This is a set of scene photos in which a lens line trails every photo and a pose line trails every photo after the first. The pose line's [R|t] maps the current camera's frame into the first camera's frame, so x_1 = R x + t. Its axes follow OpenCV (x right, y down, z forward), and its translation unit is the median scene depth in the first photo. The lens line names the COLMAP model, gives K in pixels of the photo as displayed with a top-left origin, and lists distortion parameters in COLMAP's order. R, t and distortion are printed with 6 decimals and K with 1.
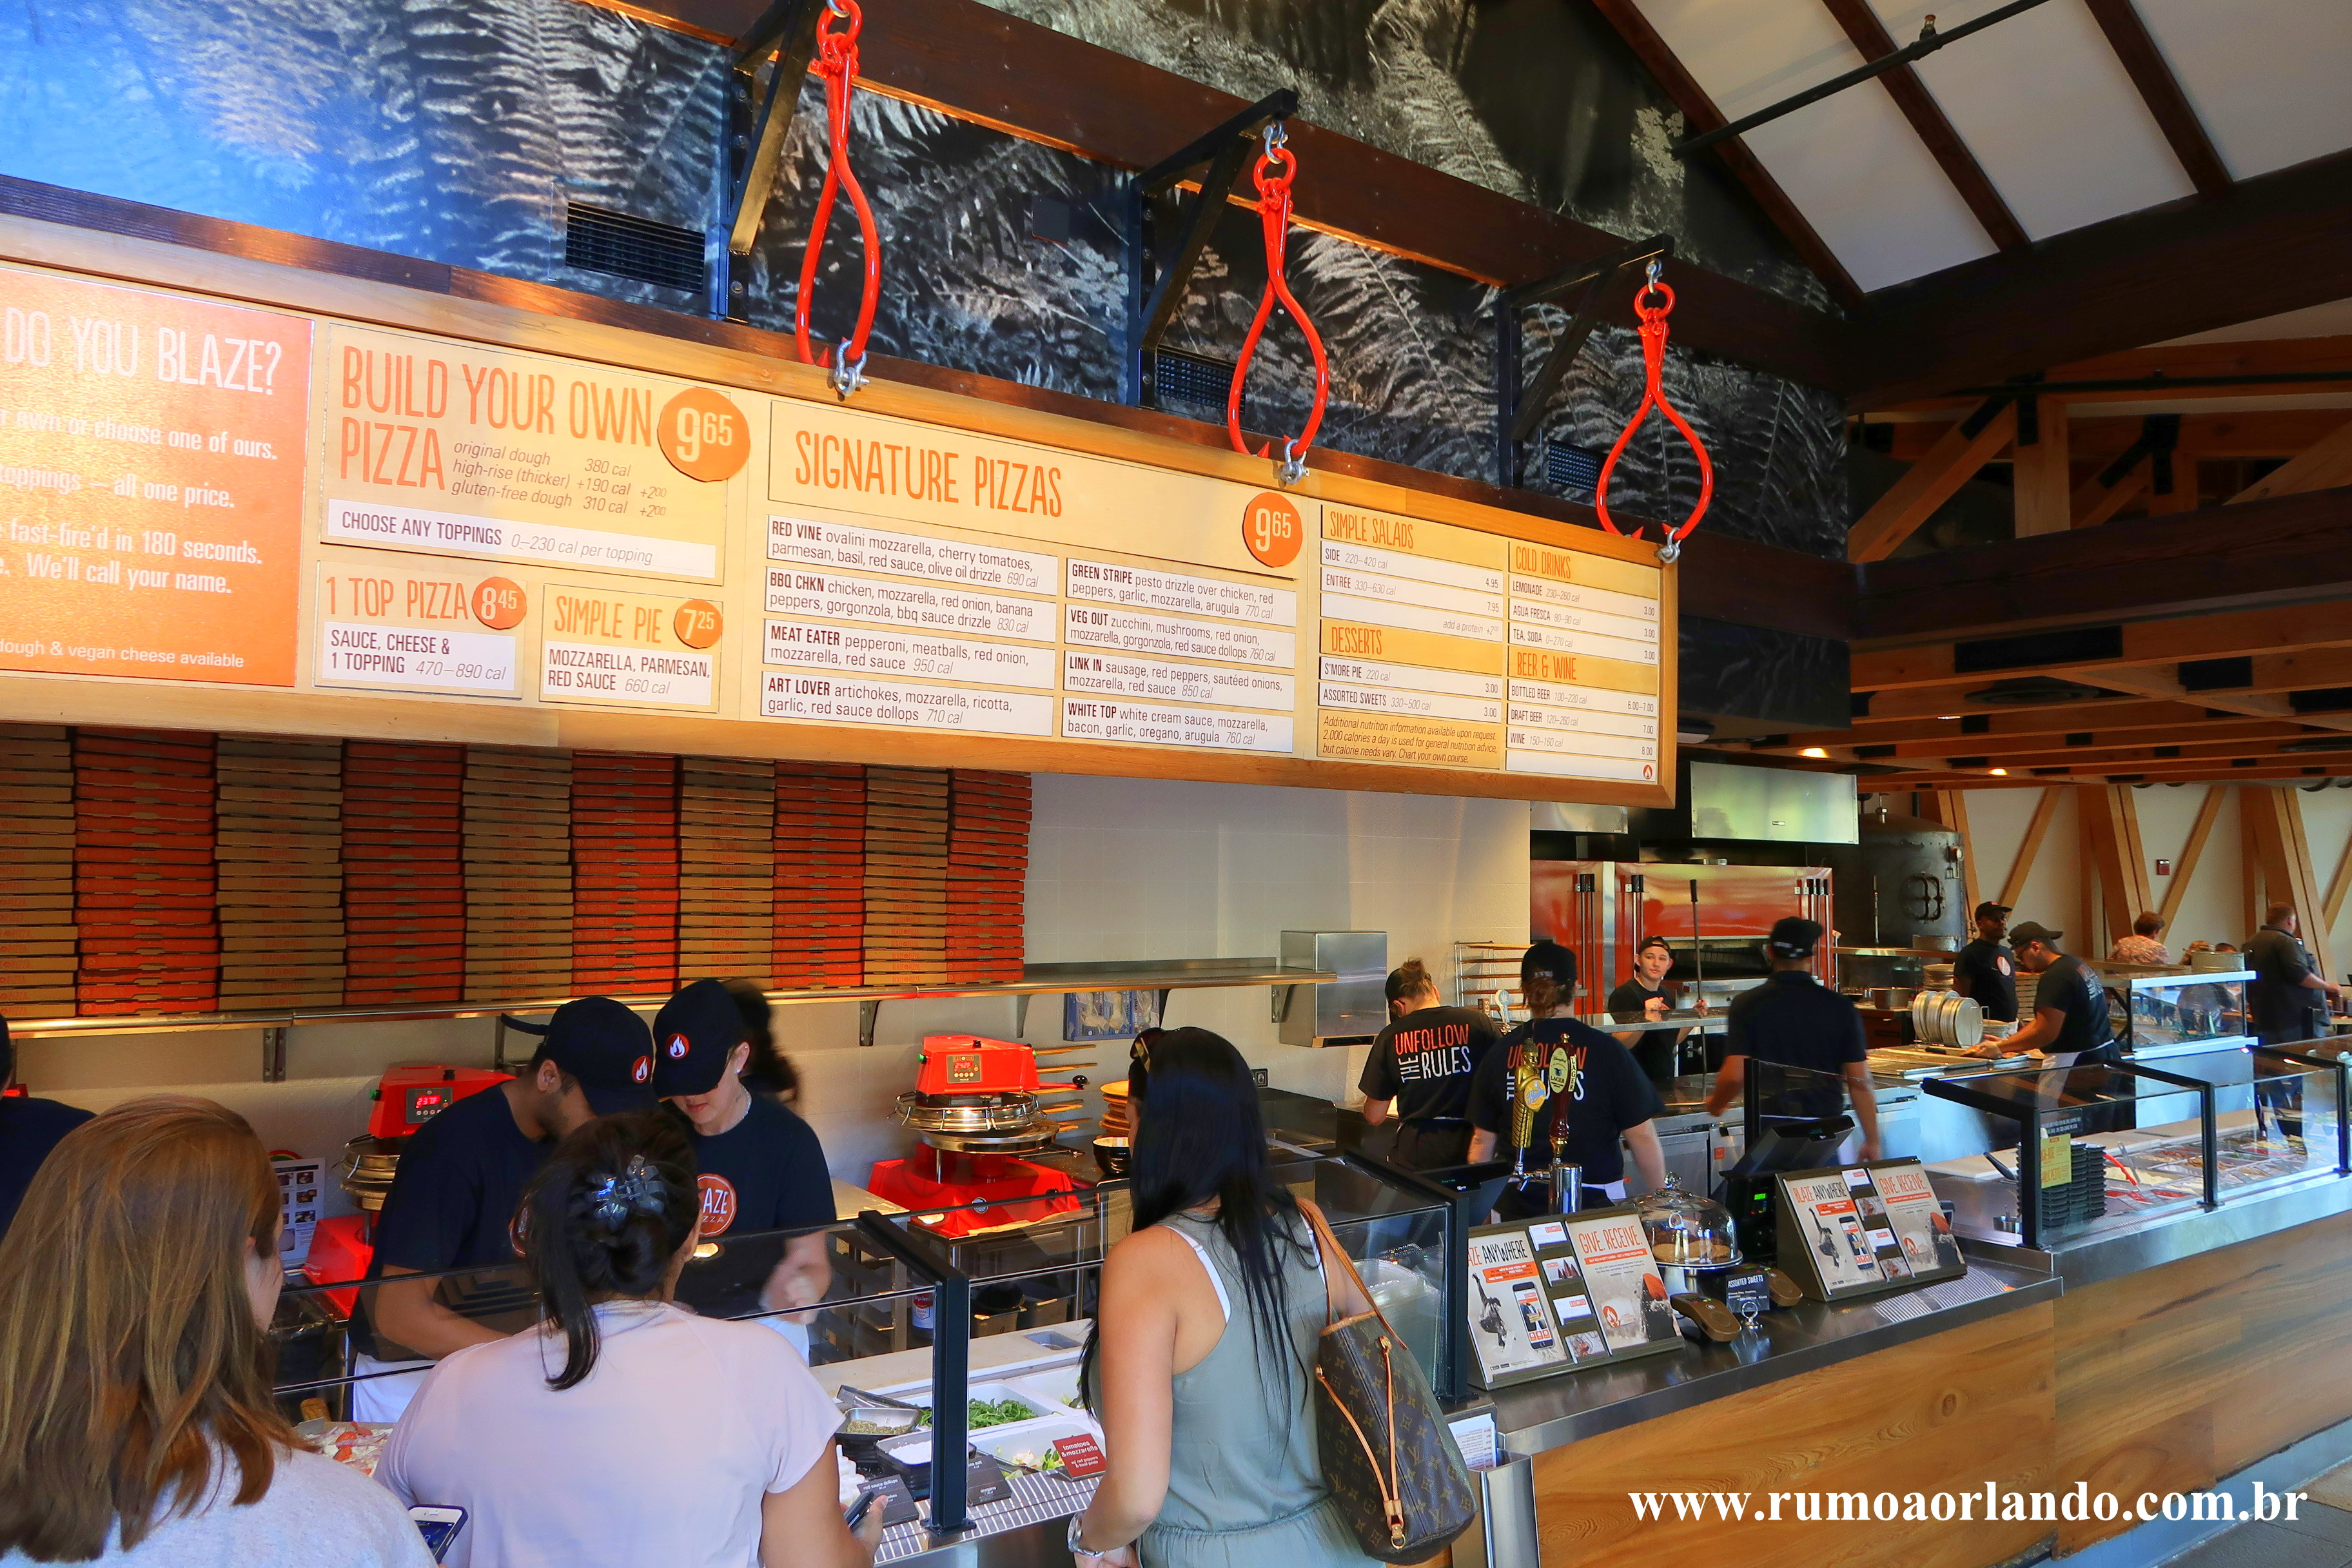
lens RADIAL K [[1620.5, 0, 1147.1], [0, 1620.5, 777.7], [0, 0, 1]] dist [-0.026961, 0.017159]
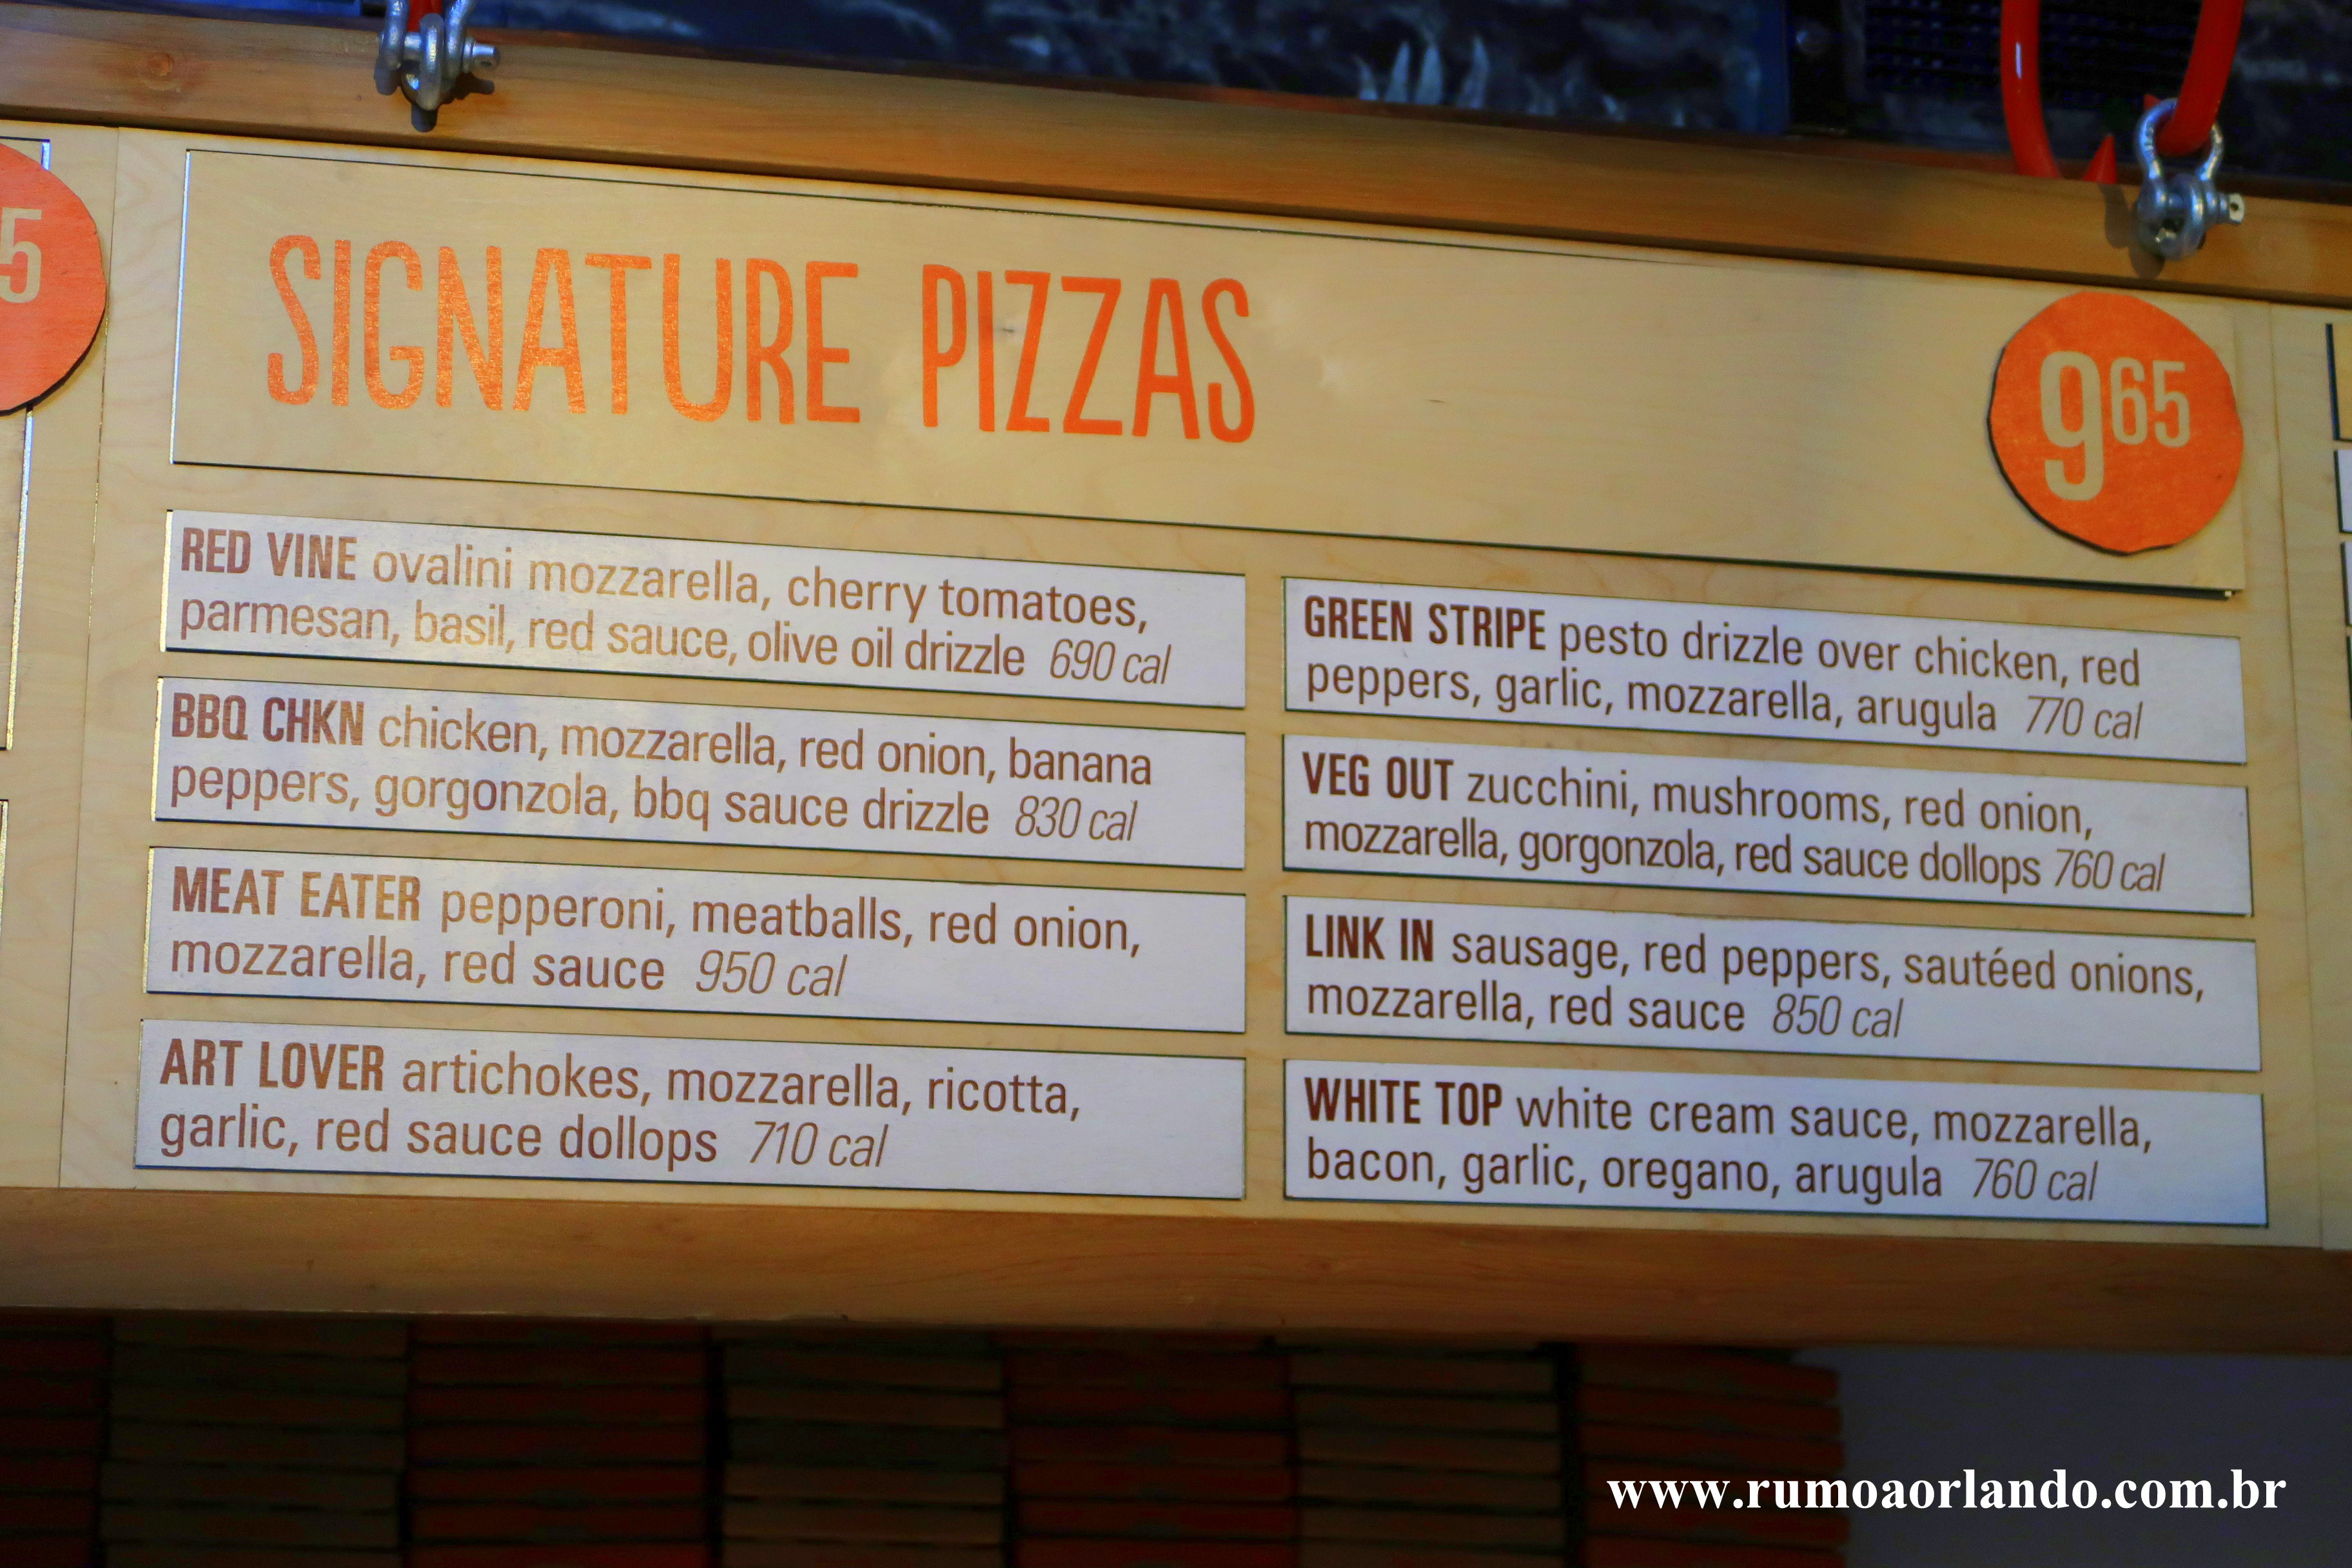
lens RADIAL K [[4126.7, 0, 1176.0], [0, 4126.7, 784.0], [0, 0, 1]] dist [0.002201, -0.082805]
pose [[0.924003, -0.097967, -0.369623, 0.219345], [0.035048, 0.984252, -0.173259, 0.029526], [0.380776, 0.147138, 0.912886, 0.358543]]
